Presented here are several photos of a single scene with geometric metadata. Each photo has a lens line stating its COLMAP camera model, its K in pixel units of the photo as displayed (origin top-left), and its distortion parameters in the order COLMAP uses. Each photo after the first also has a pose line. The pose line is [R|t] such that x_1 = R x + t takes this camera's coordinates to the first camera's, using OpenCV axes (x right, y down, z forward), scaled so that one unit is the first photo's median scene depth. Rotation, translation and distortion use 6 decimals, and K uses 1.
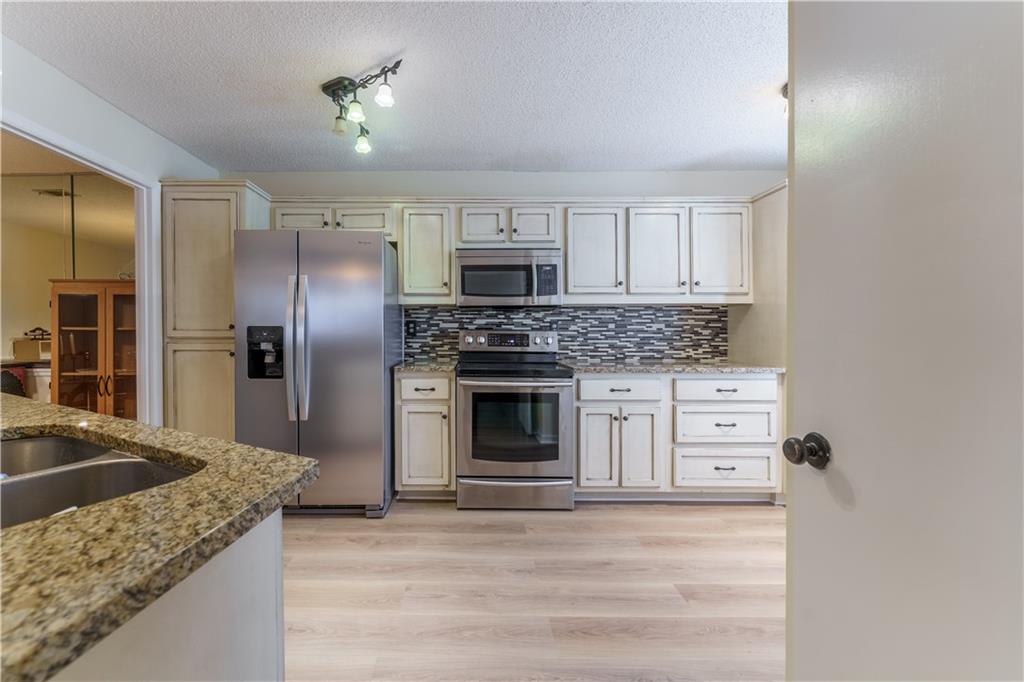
lens RADIAL K [[424.6, 0, 483.2], [0, 424.6, 336.9], [0, 0, 1]] dist [-0.002853, -0.000345]
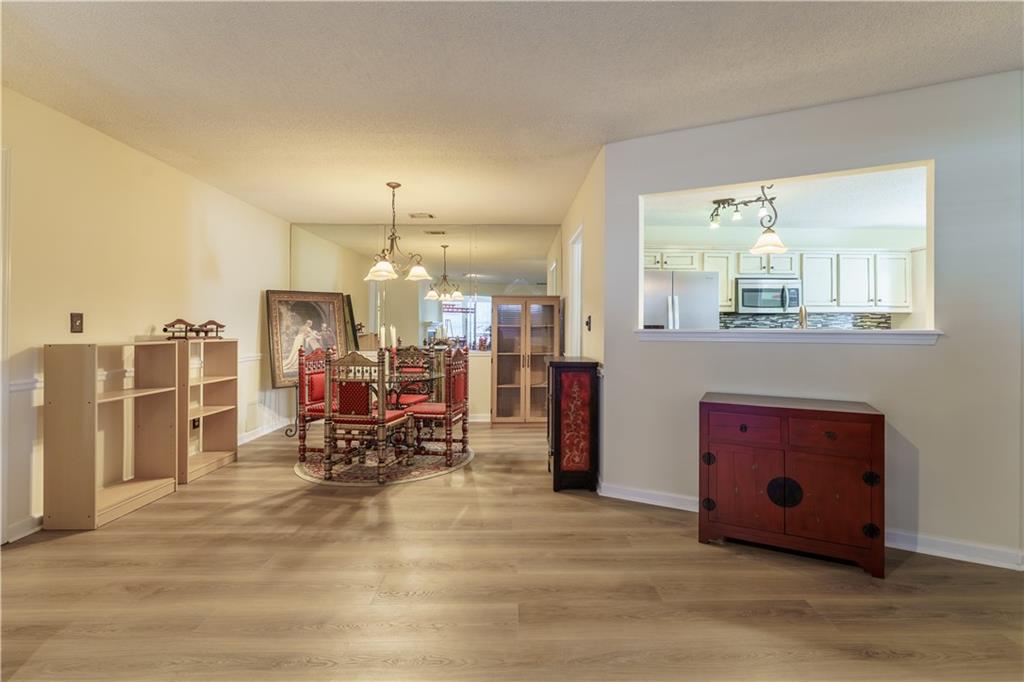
lens RADIAL K [[421.0, 0, 530.2], [0, 421.0, 322.1], [0, 0, 1]] dist [-0.022420, -0.000344]
pose [[0.999979, 0.005652, 0.003277, -0.816595], [-0.005622, 0.999943, -0.009061, -0.018773], [-0.003328, 0.009042, 0.999954, -0.576963]]
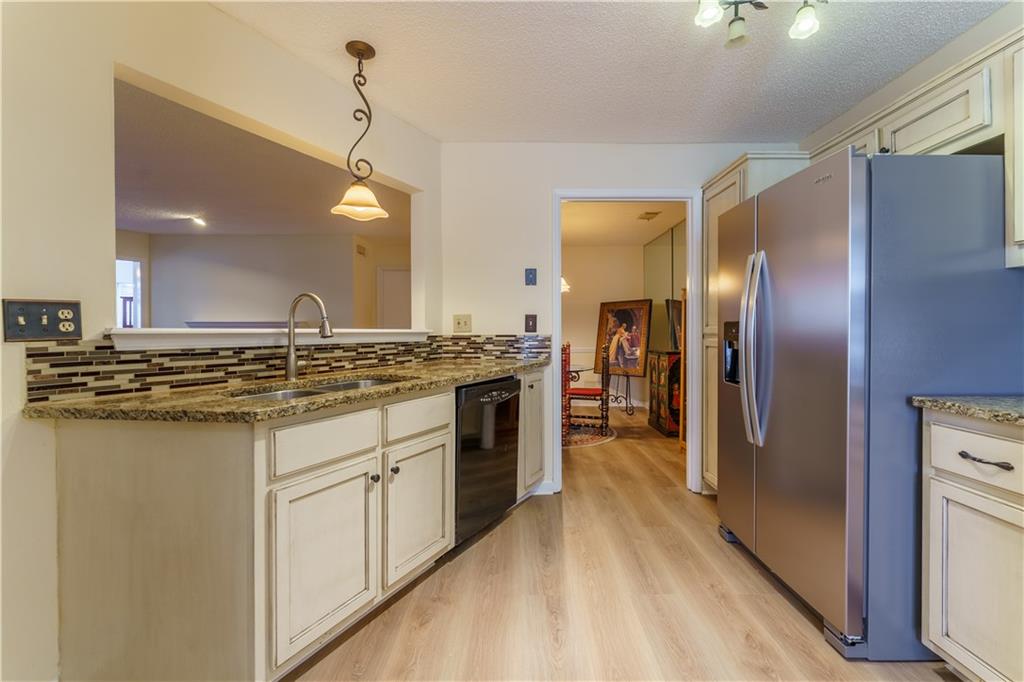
lens RADIAL K [[424.6, 0, 510.8], [0, 424.6, 343.6], [0, 0, 1]] dist [-0.002853, -0.000345]
pose [[-0.010329, 0.033493, -0.999386, 0.251903], [-0.012111, 0.999361, 0.033618, -0.003086], [0.999873, 0.012451, -0.009916, 0.441470]]
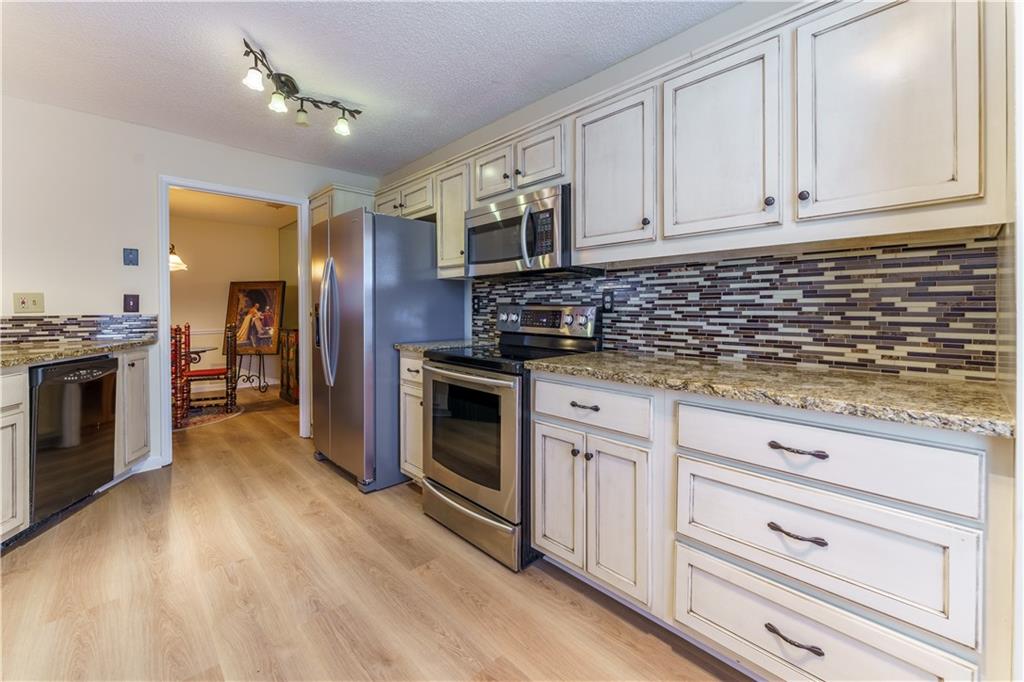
lens RADIAL K [[424.6, 0, 509.0], [0, 424.6, 313.6], [0, 0, 1]] dist [-0.002853, -0.000345]
pose [[0.684919, 0.006055, -0.728594, 0.573238], [-0.006914, 0.999974, 0.001811, -0.002192], [0.728586, 0.003797, 0.684944, 0.443419]]
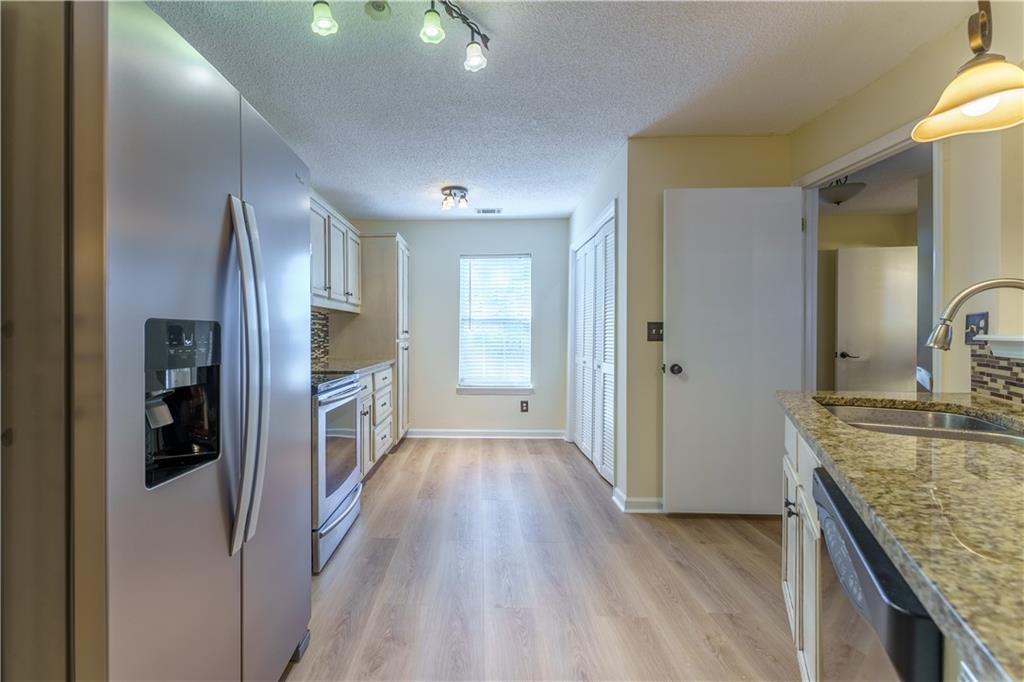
lens RADIAL K [[424.6, 0, 465.4], [0, 424.6, 323.7], [0, 0, 1]] dist [-0.002853, -0.000345]
pose [[0.029950, 0.024500, 0.999251, -0.653365], [0.014237, 0.999588, -0.024935, -0.007960], [-0.999450, 0.014973, 0.029589, 0.593147]]
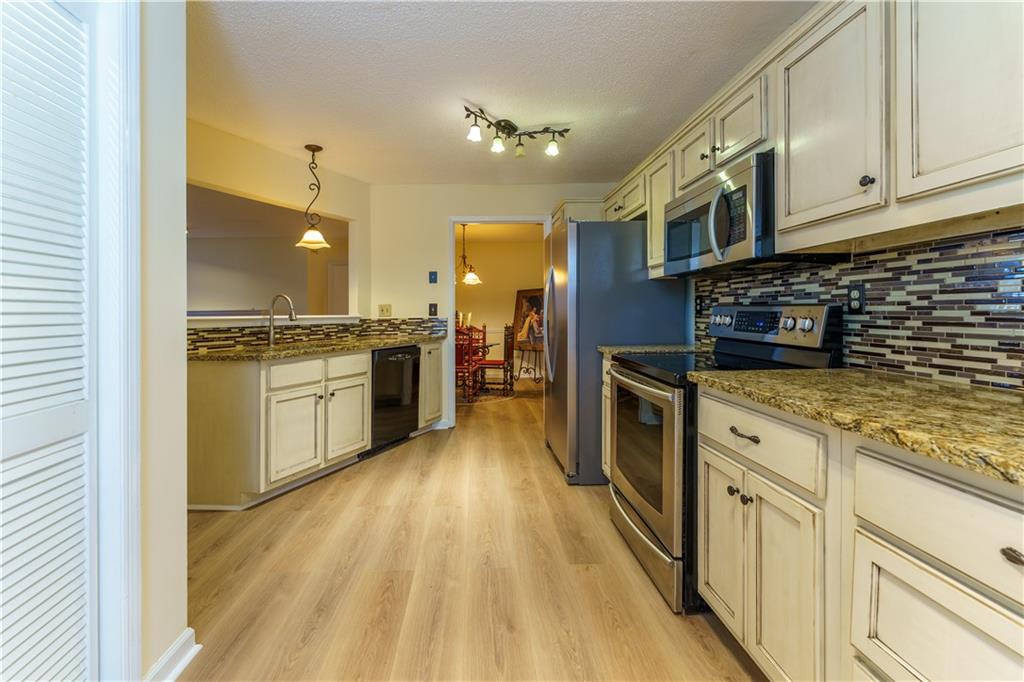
lens RADIAL K [[424.6, 0, 477.8], [0, 424.6, 309.4], [0, 0, 1]] dist [-0.002853, -0.000345]
pose [[0.012960, -0.009522, -0.999871, 0.659353], [0.001173, 0.999954, -0.009508, -0.004894], [0.999915, -0.001049, 0.012970, 0.597946]]
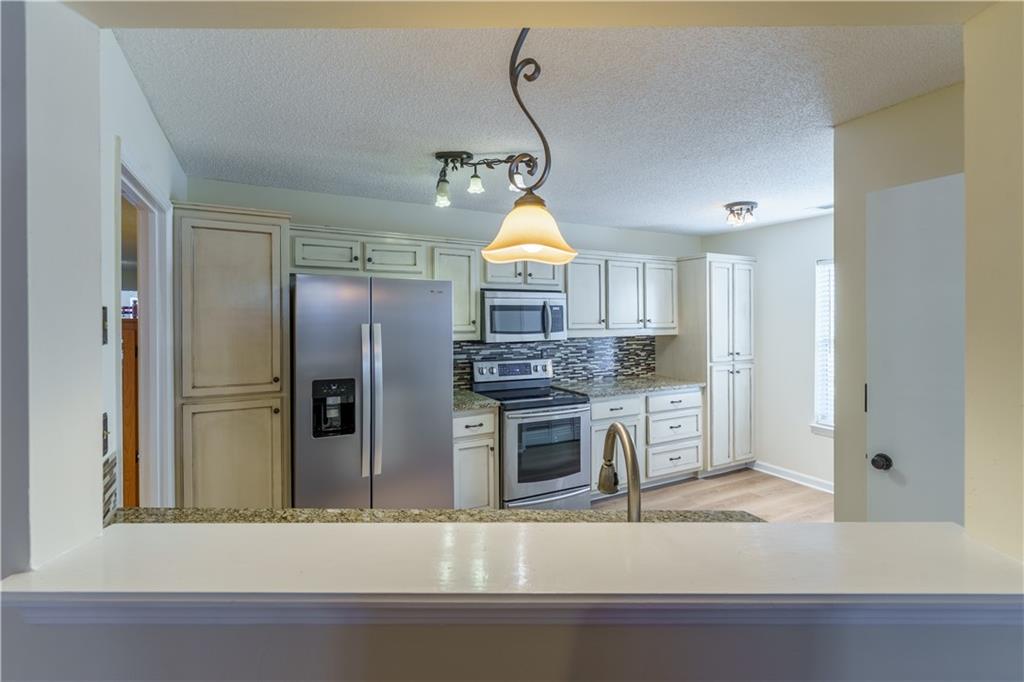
lens RADIAL K [[456.7, 0, 514.6], [0, 456.7, 313.6], [0, 0, 1]] dist [-0.011385, -0.000357]
pose [[0.877860, 0.002664, 0.478910, -0.516570], [0.004243, 0.999902, -0.013339, -0.122926], [-0.478899, 0.013742, 0.877762, -0.050041]]
